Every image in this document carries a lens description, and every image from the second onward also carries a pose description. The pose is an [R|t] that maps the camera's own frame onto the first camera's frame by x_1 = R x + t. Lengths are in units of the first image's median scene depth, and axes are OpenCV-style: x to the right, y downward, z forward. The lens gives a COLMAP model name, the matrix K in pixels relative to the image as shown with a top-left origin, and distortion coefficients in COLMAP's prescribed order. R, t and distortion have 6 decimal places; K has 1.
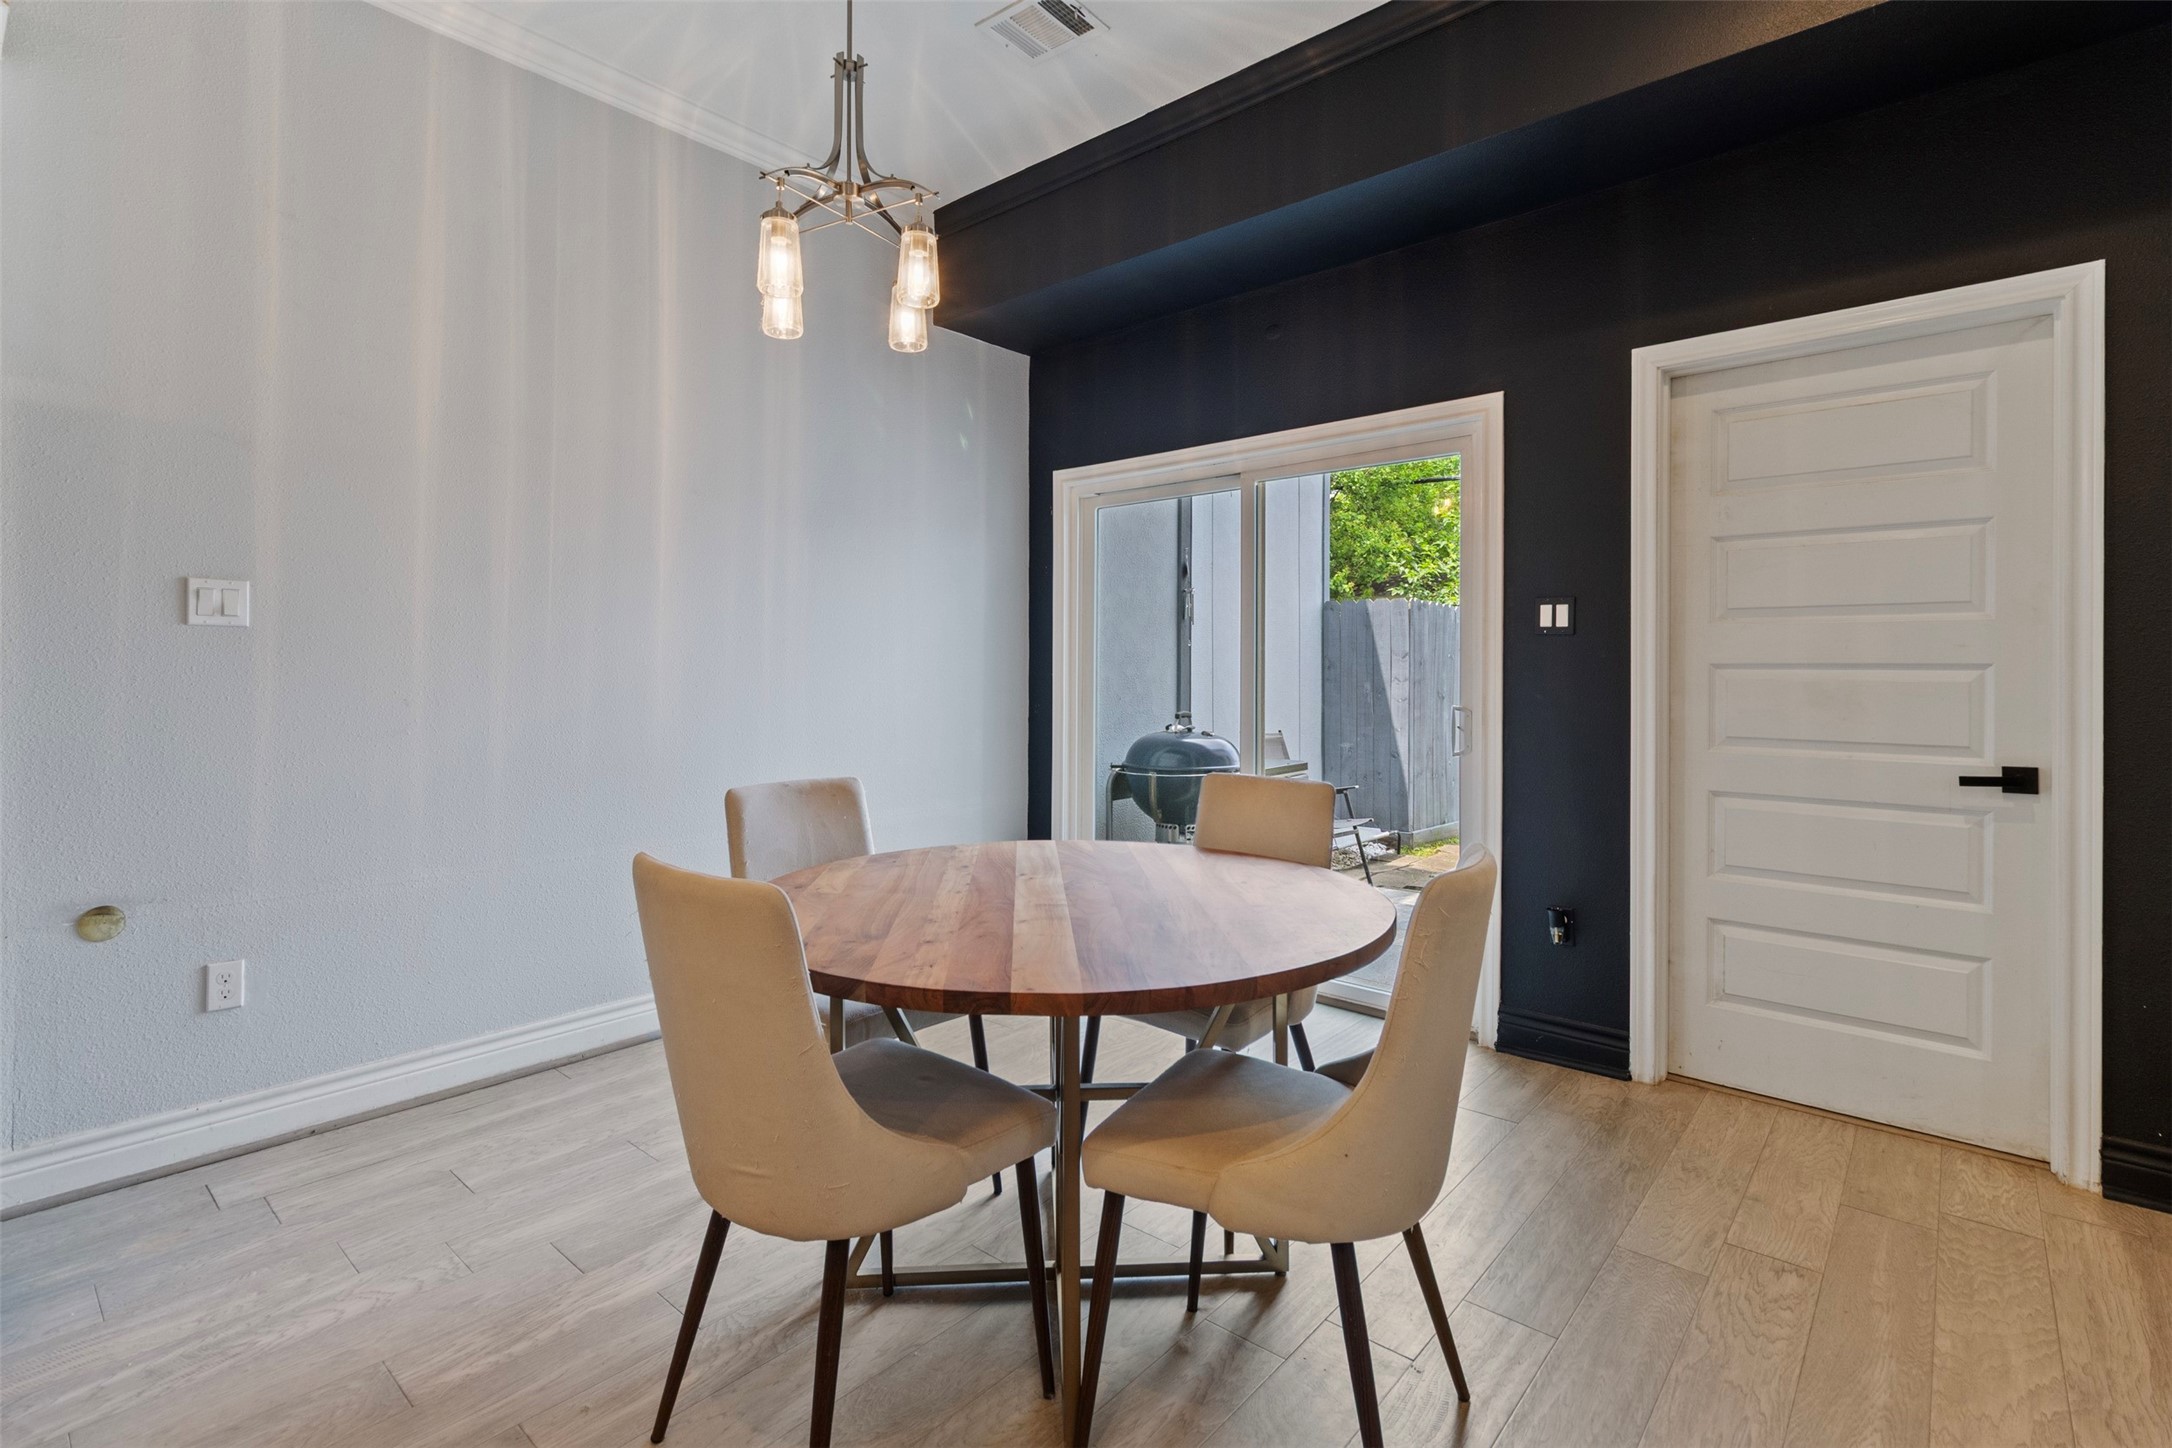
lens RADIAL K [[996.4, 0, 1070.0], [0, 996.4, 674.6], [0, 0, 1]] dist [0.003090, -0.002041]
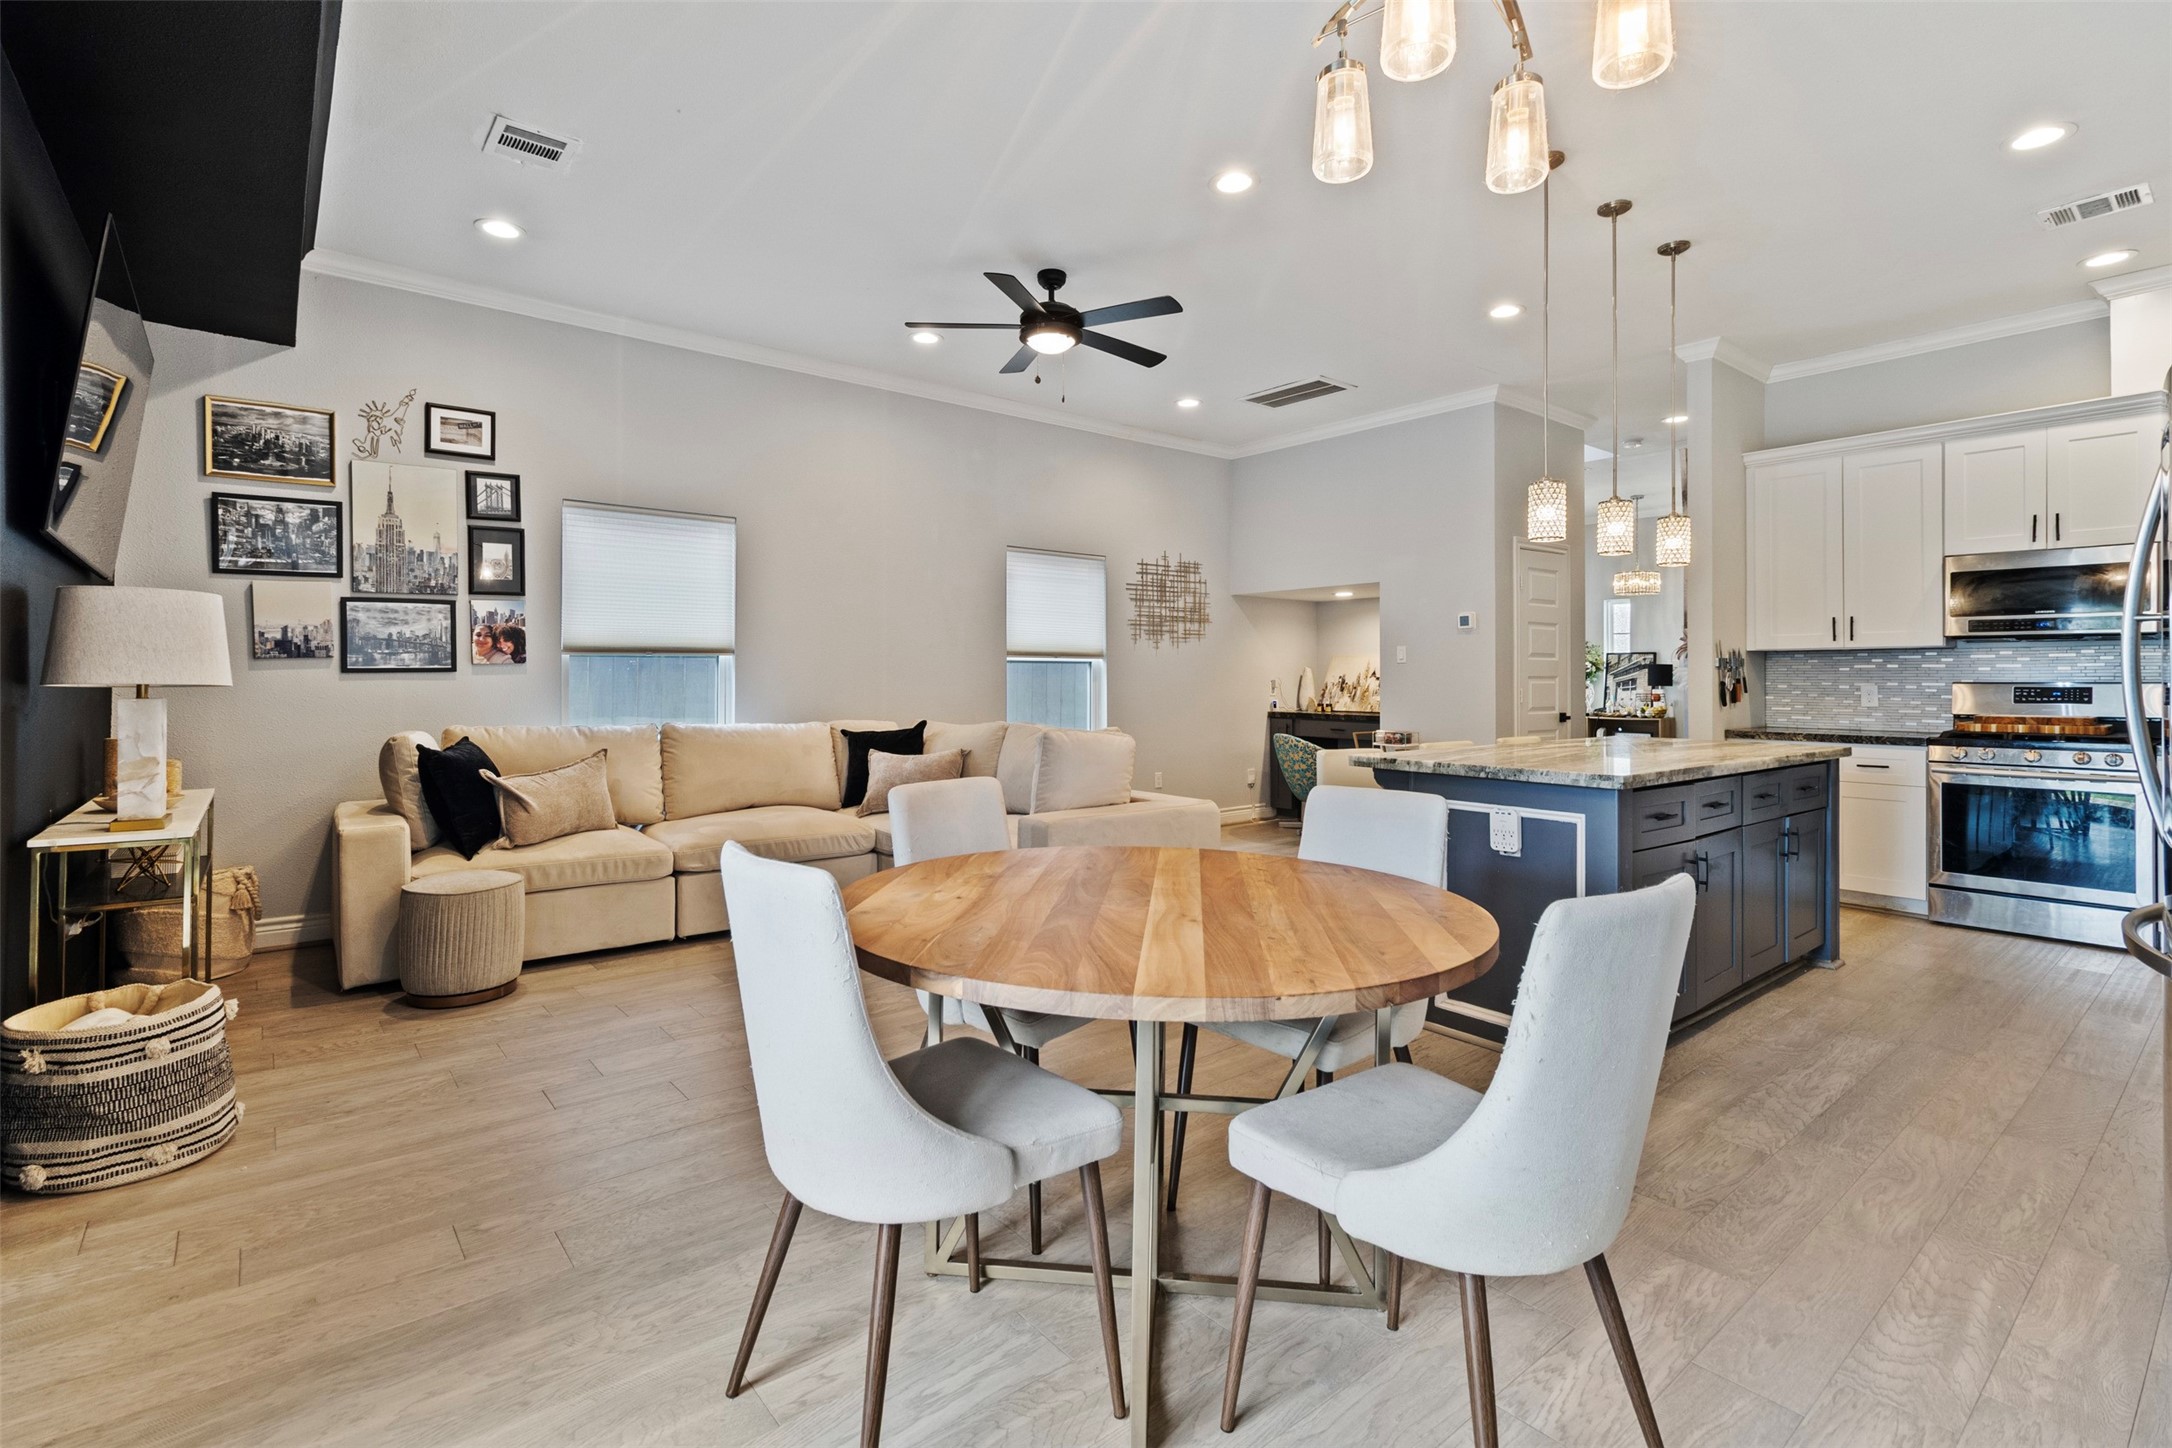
lens RADIAL K [[996.4, 0, 1073.4], [0, 996.4, 684.6], [0, 0, 1]] dist [0.003090, -0.002041]
pose [[-0.985877, -0.007956, 0.167285, -0.074440], [-0.007940, 0.999968, 0.000768, 0.003365], [-0.167285, -0.000571, -0.985908, 1.611432]]
